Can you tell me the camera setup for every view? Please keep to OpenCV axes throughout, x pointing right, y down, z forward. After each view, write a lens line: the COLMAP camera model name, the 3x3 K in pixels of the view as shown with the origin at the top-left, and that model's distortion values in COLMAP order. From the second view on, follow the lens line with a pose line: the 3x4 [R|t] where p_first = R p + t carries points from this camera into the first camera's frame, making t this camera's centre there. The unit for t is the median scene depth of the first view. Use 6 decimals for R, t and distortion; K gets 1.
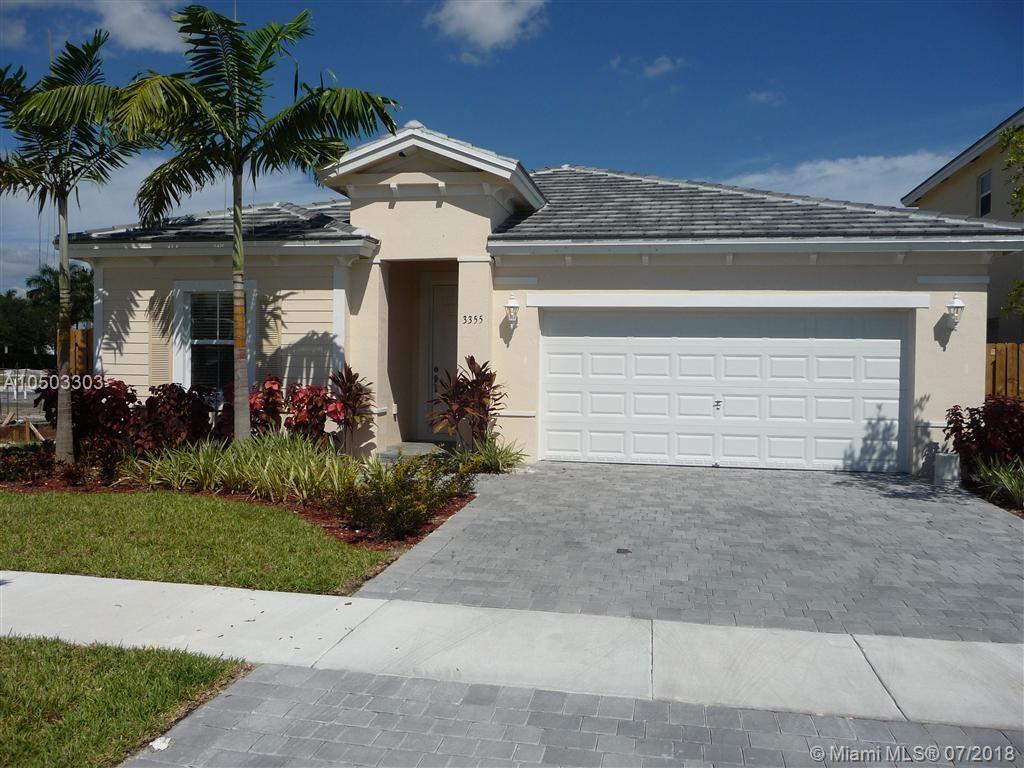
lens RADIAL K [[838.0, 0, 512.2], [0, 838.0, 382.5], [0, 0, 1]] dist [-0.070509, 0.056159]
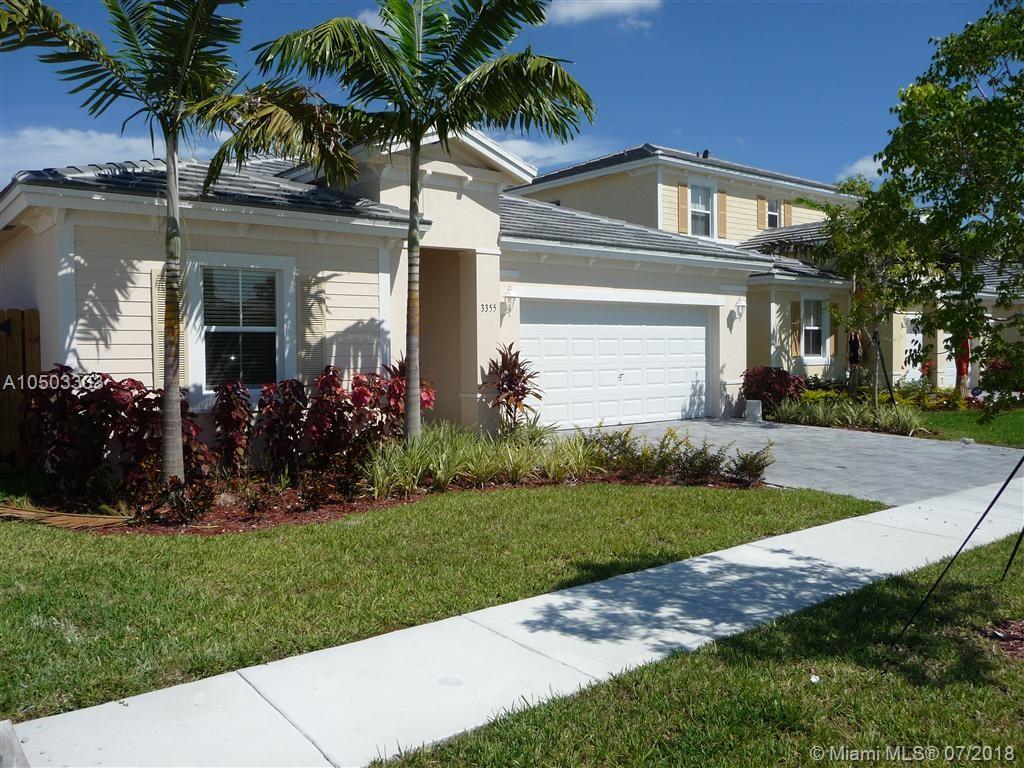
lens RADIAL K [[838.0, 0, 513.8], [0, 838.0, 381.9], [0, 0, 1]] dist [-0.070509, 0.056159]
pose [[0.661886, -0.048904, 0.748007, -0.823378], [0.033317, 0.998803, 0.035820, -0.017642], [-0.748864, 0.001213, 0.662723, 0.258799]]
